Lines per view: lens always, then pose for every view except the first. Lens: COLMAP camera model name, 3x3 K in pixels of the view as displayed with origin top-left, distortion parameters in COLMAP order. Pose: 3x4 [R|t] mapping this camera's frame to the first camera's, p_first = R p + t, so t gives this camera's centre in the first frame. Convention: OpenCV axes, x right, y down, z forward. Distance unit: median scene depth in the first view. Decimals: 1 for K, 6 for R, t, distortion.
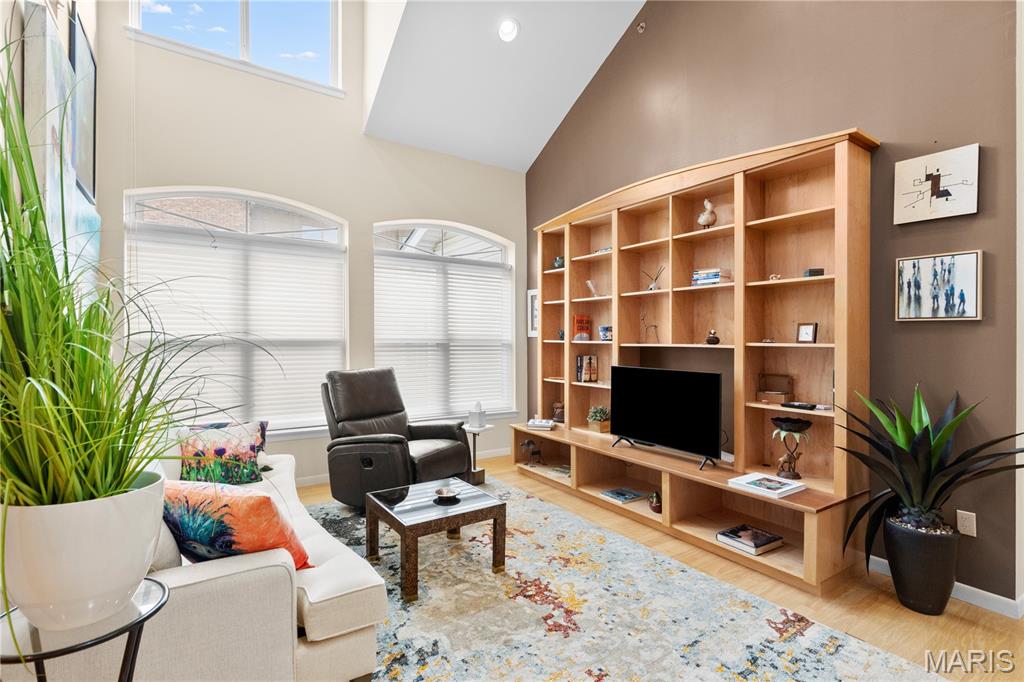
lens RADIAL K [[482.6, 0, 509.2], [0, 482.6, 341.7], [0, 0, 1]] dist [0.000793, -0.000217]
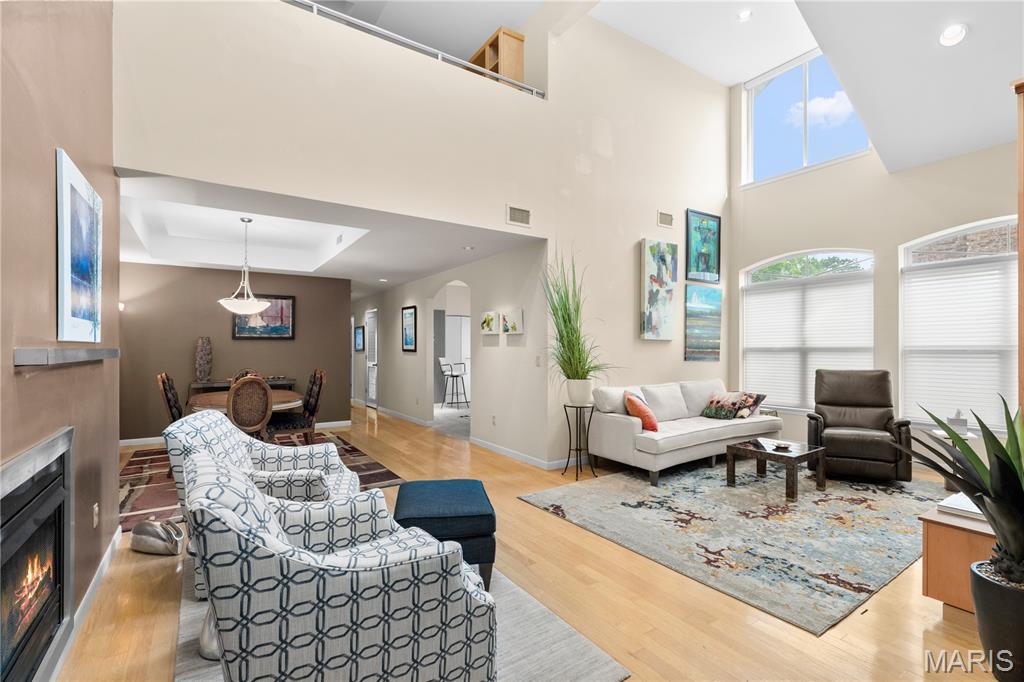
lens RADIAL K [[463.2, 0, 512.3], [0, 463.2, 347.0], [0, 0, 1]] dist [0.000089, -0.000248]
pose [[-0.018943, -0.006422, -0.999800, 1.369318], [-0.000526, 0.999979, -0.006413, 0.005643], [0.999820, 0.000405, -0.018946, 0.156126]]
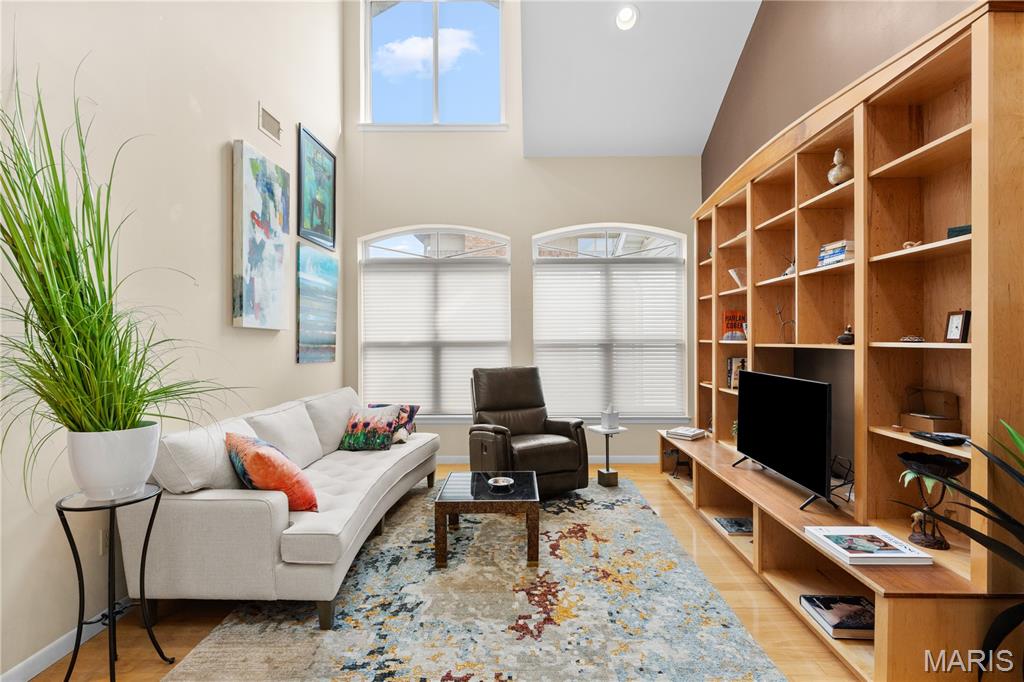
lens RADIAL K [[472.0, 0, 521.6], [0, 472.0, 342.5], [0, 0, 1]] dist [0.001034, -0.000339]
pose [[0.822941, -0.005700, -0.568098, 0.508890], [0.006549, 0.999978, -0.000546, -0.000302], [0.568089, -0.003272, 0.822961, 0.152078]]
